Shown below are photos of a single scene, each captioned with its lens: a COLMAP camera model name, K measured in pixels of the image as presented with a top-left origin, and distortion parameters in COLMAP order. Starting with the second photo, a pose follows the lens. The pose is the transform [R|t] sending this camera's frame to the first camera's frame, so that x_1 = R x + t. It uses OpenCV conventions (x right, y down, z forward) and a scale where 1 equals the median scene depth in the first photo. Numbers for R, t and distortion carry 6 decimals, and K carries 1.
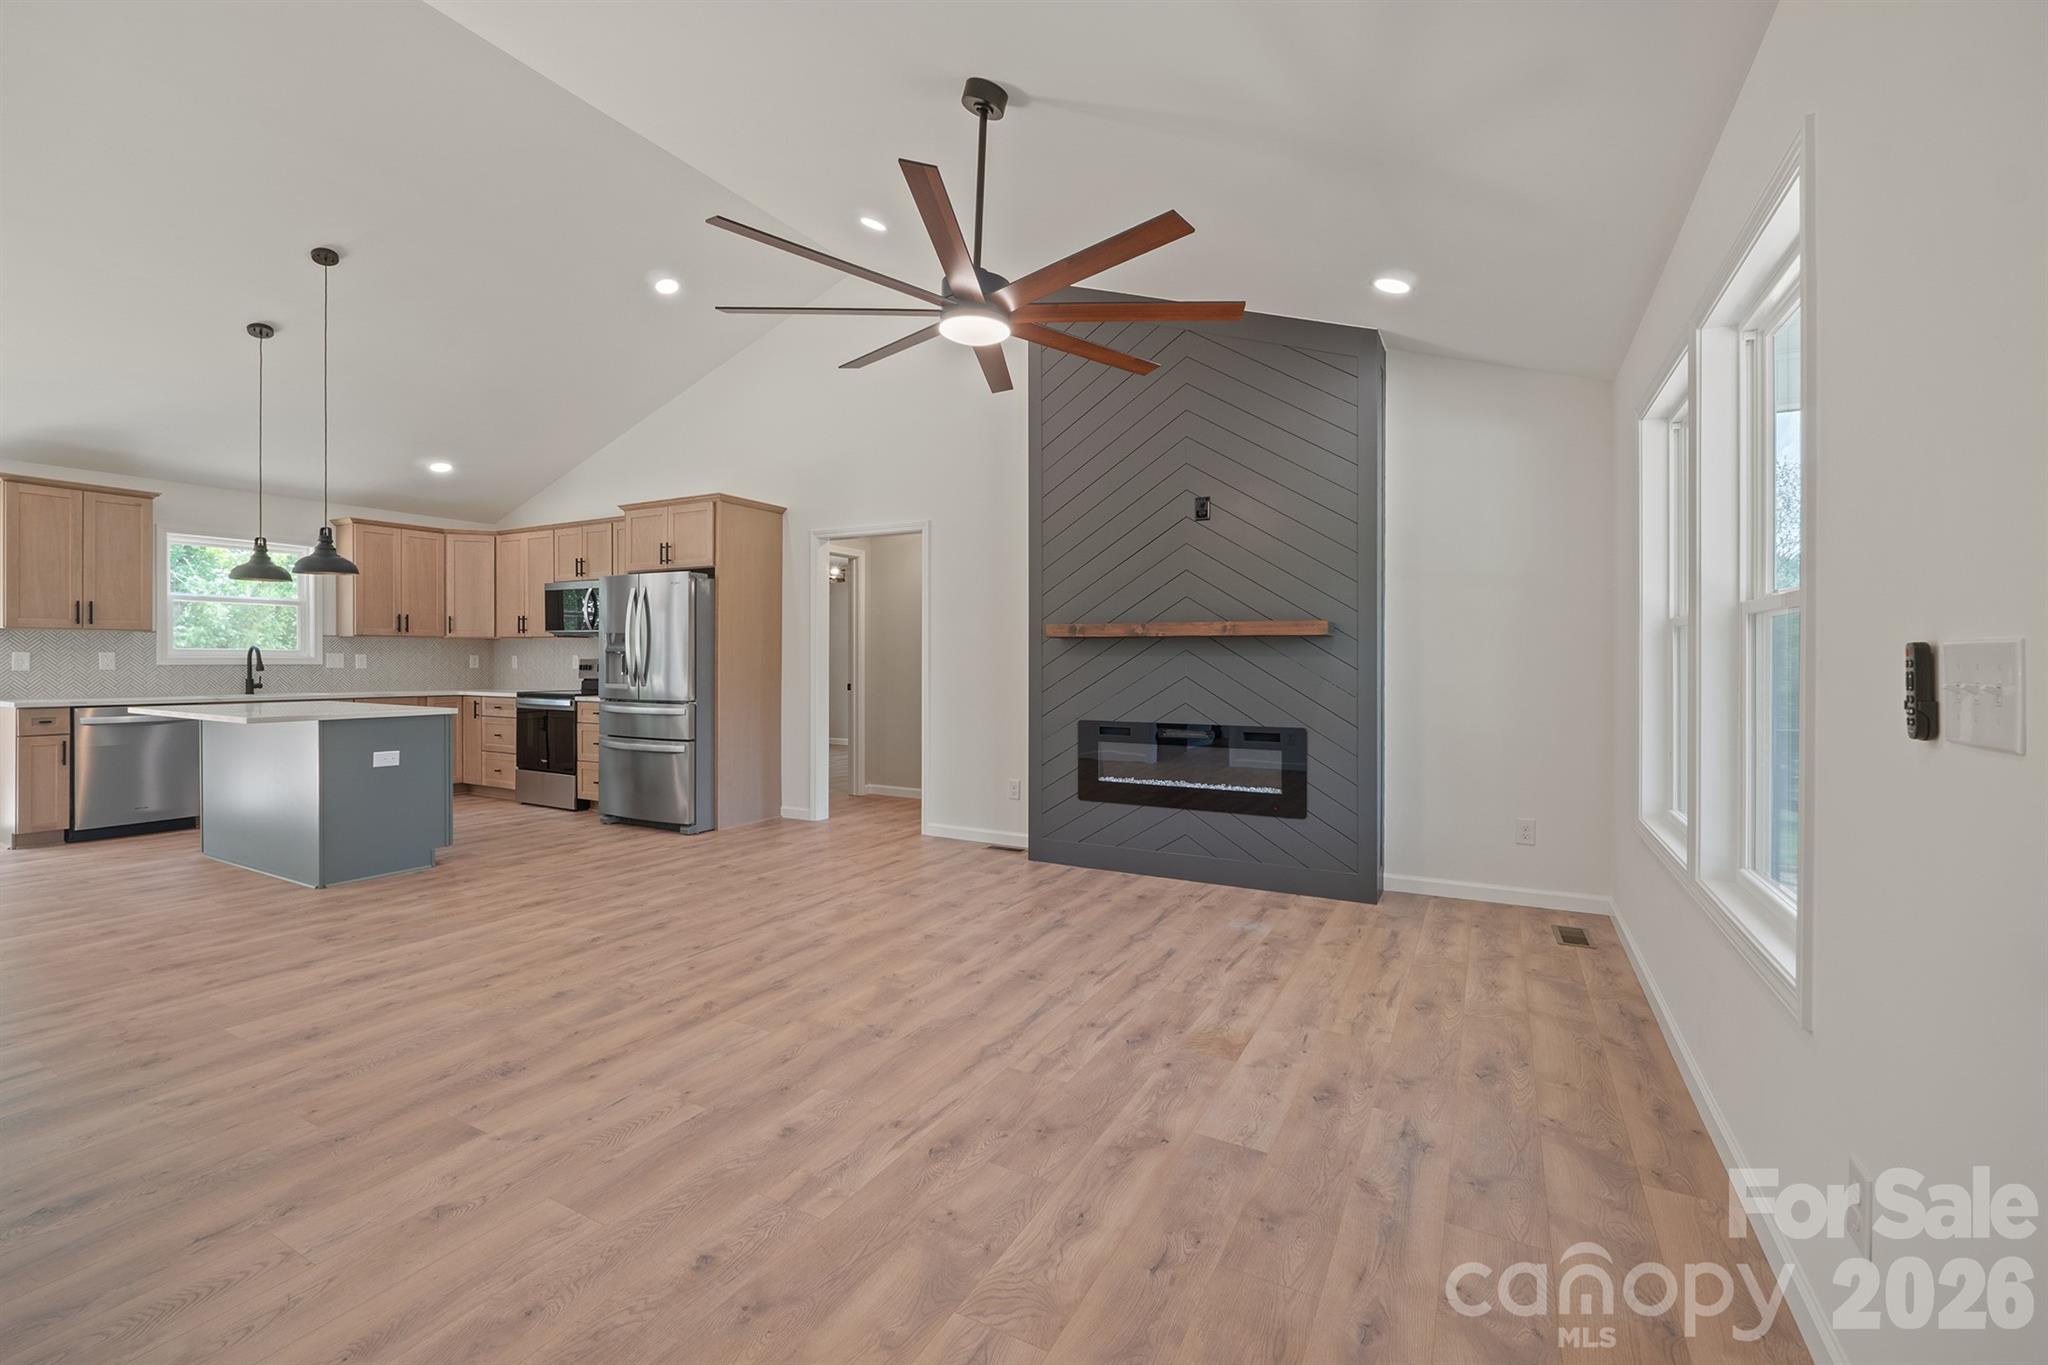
lens RADIAL K [[859.7, 0, 1030.0], [0, 859.7, 666.4], [0, 0, 1]] dist [-0.006951, -0.000549]
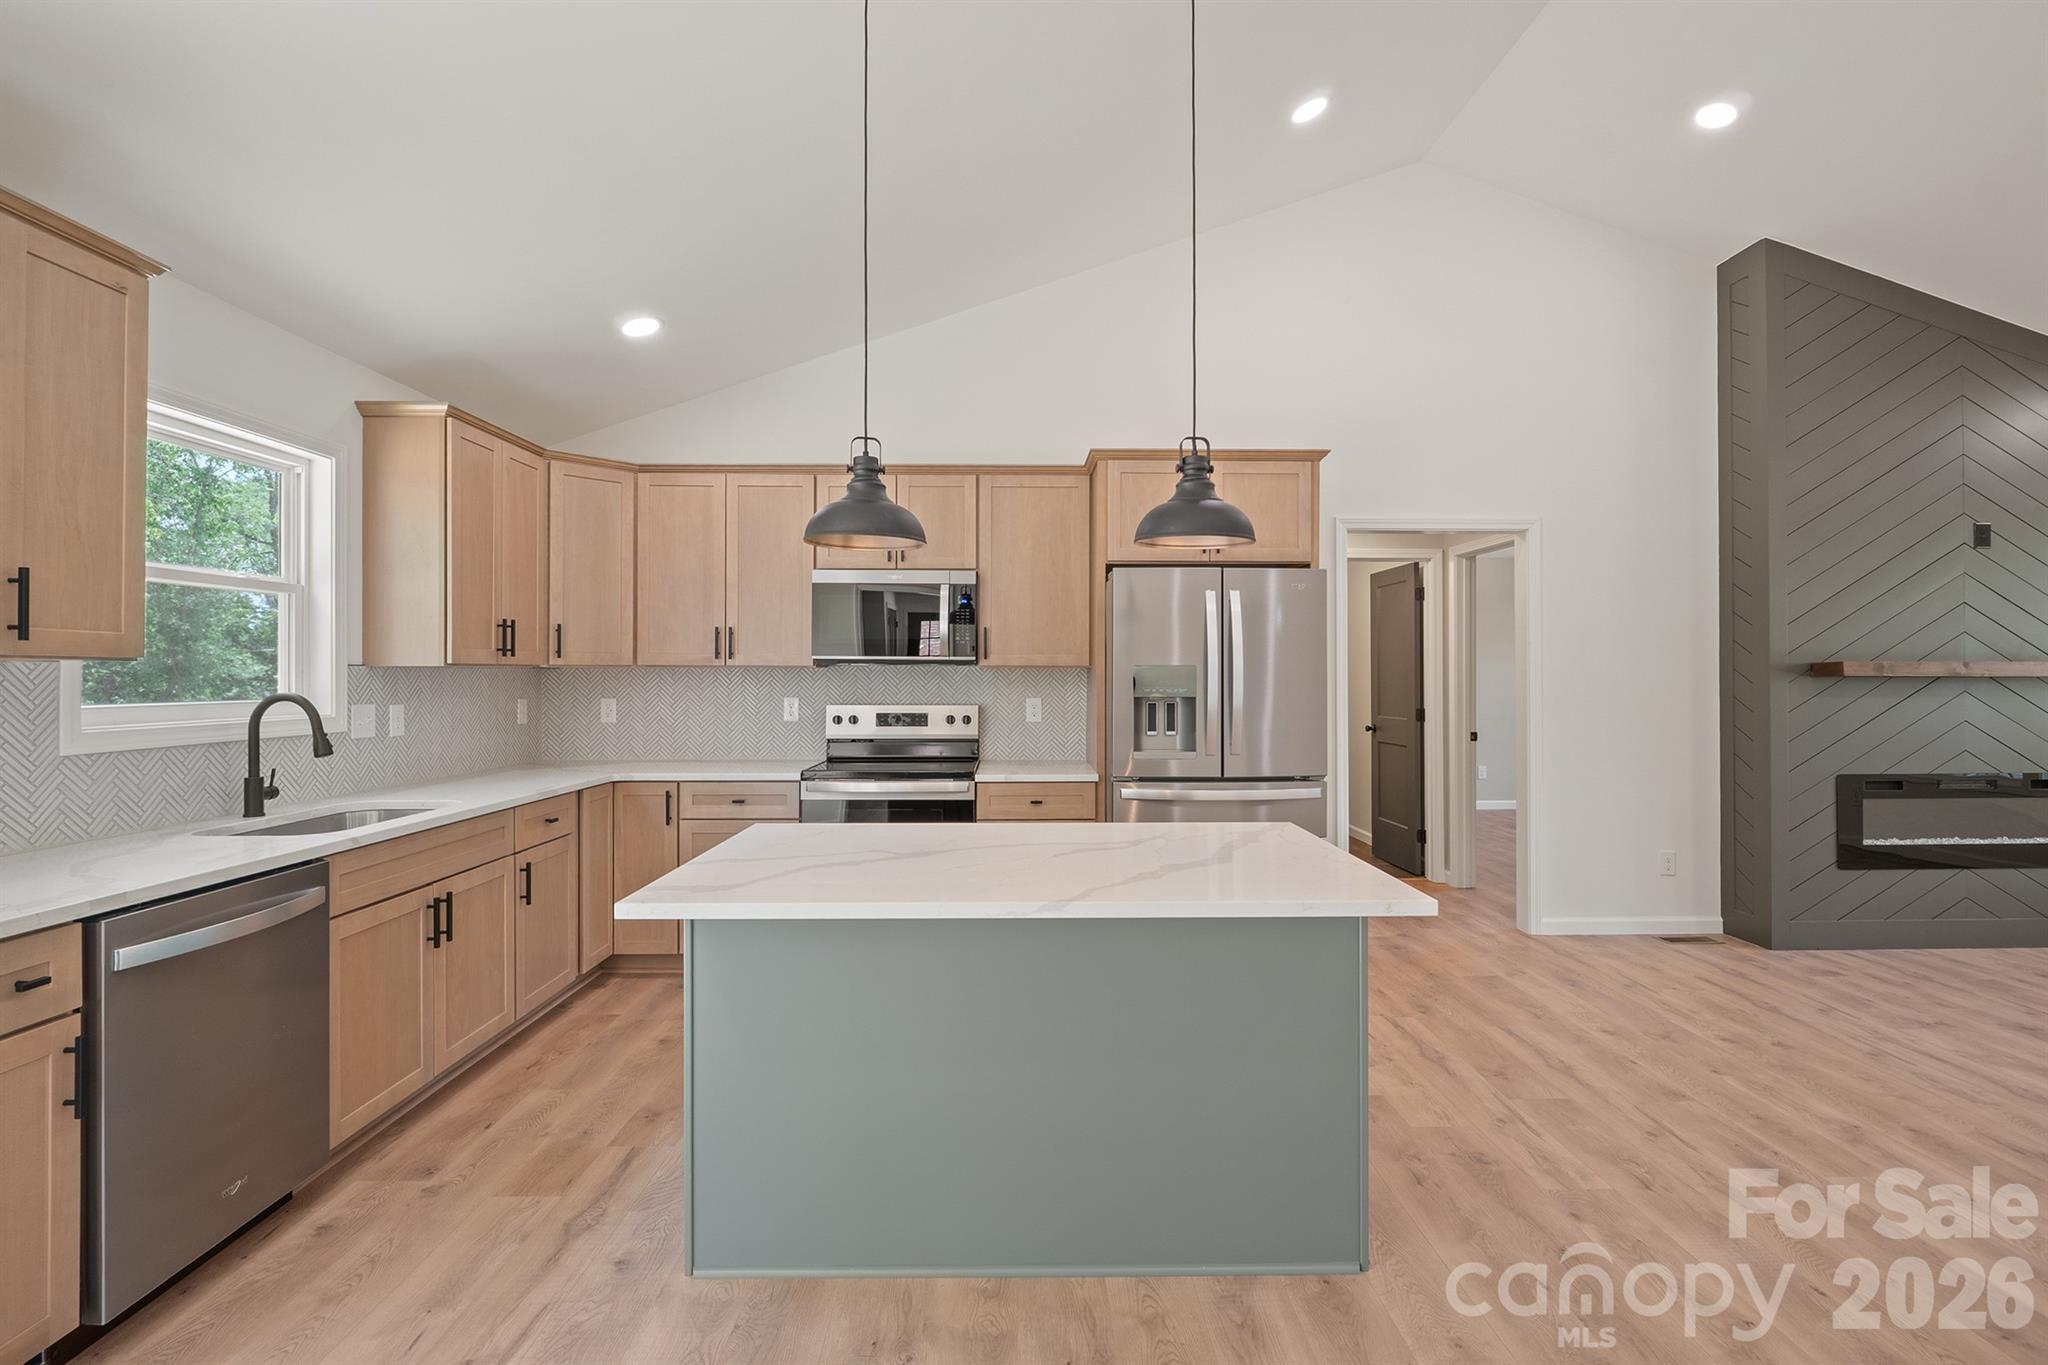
lens RADIAL K [[940.8, 0, 1026.3], [0, 940.8, 670.1], [0, 0, 1]] dist [-0.004224, -0.001962]
pose [[0.870396, -0.001480, 0.492350, -1.075619], [0.008128, 0.999902, -0.011364, -0.035295], [-0.492285, 0.013893, 0.870323, 0.589202]]
